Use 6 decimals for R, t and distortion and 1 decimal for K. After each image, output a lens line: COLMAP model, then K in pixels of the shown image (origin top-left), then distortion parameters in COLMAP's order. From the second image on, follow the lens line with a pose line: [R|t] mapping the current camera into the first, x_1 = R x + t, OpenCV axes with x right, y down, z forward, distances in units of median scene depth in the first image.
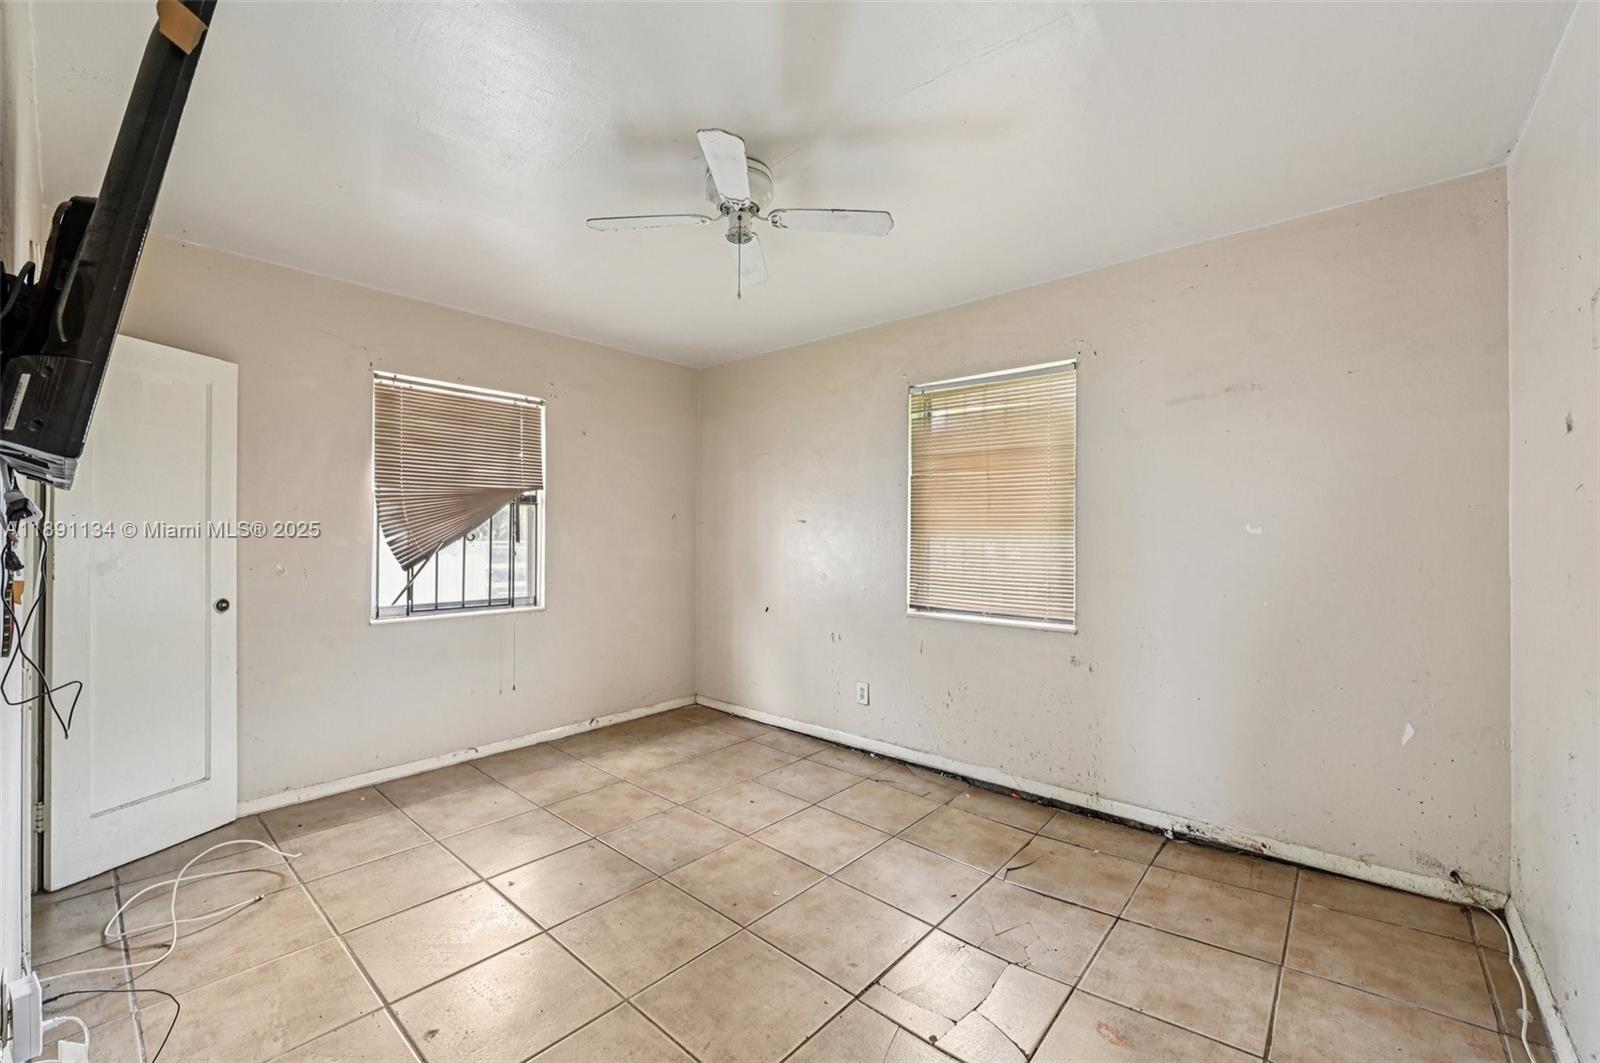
lens RADIAL K [[645.0, 0, 797.5], [0, 645.0, 533.4], [0, 0, 1]] dist [-0.006903, -0.000232]
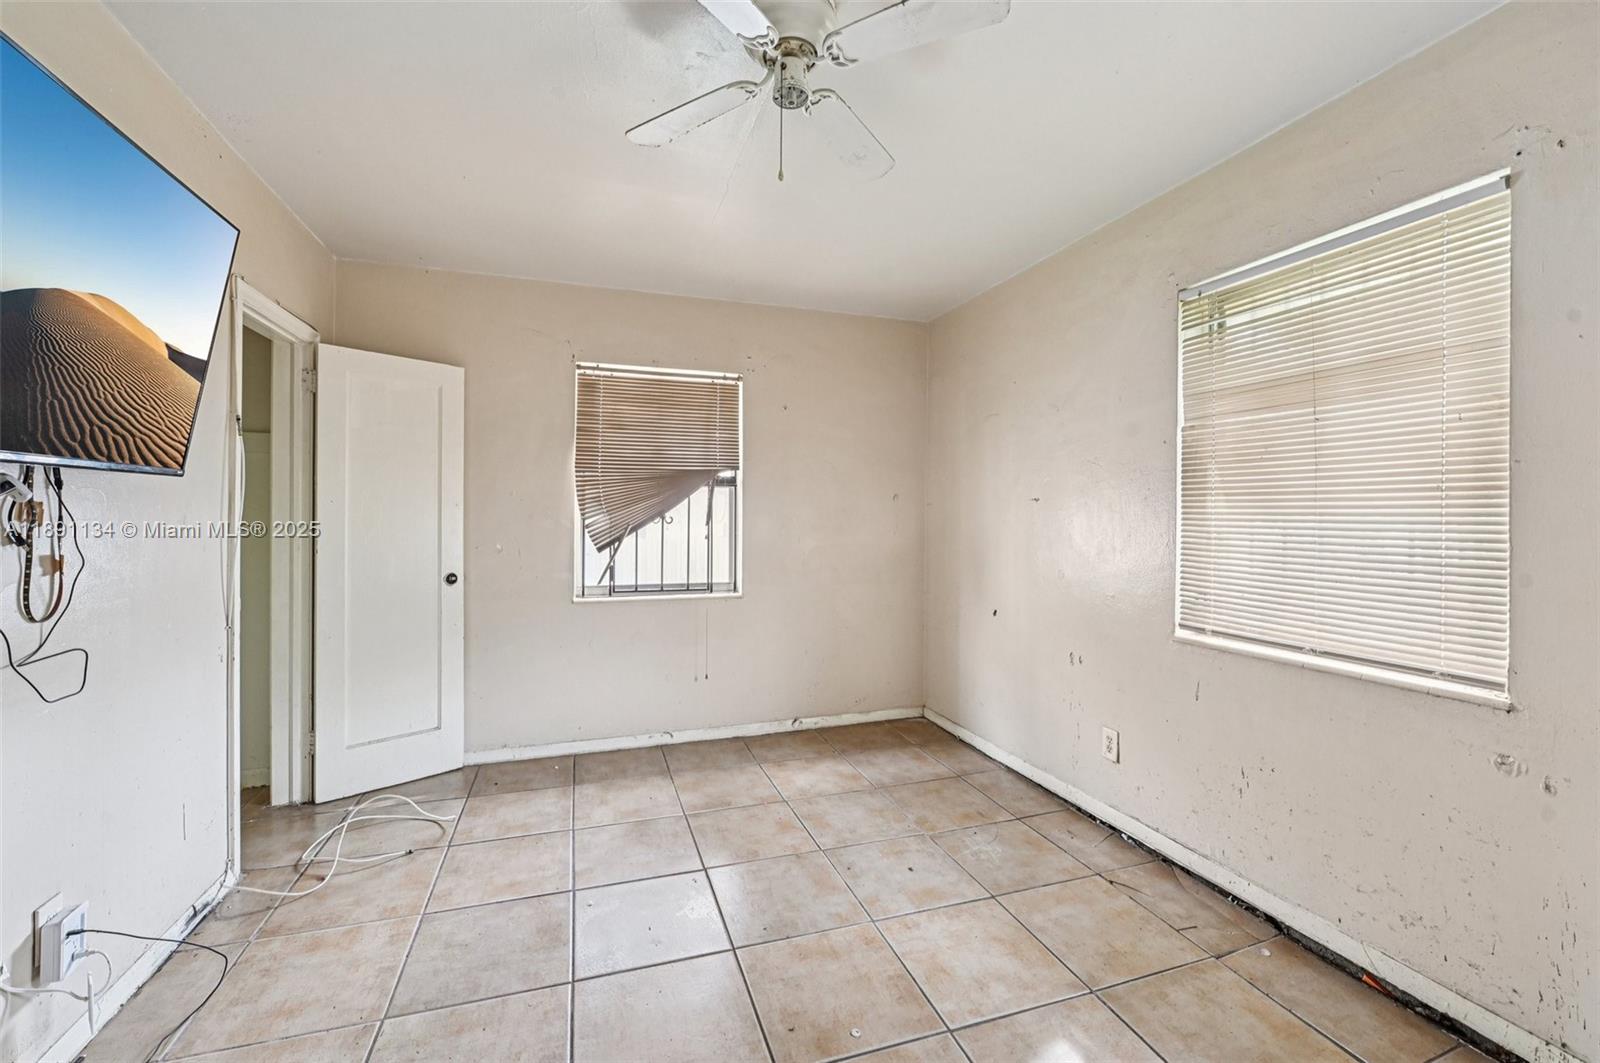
lens RADIAL K [[648.3, 0, 795.4], [0, 648.3, 518.8], [0, 0, 1]] dist [-0.007207, -0.000803]
pose [[0.863567, -0.000701, -0.504234, 0.175829], [0.001230, 0.999999, 0.000717, 0.003699], [0.504233, -0.001239, 0.863567, 0.247447]]
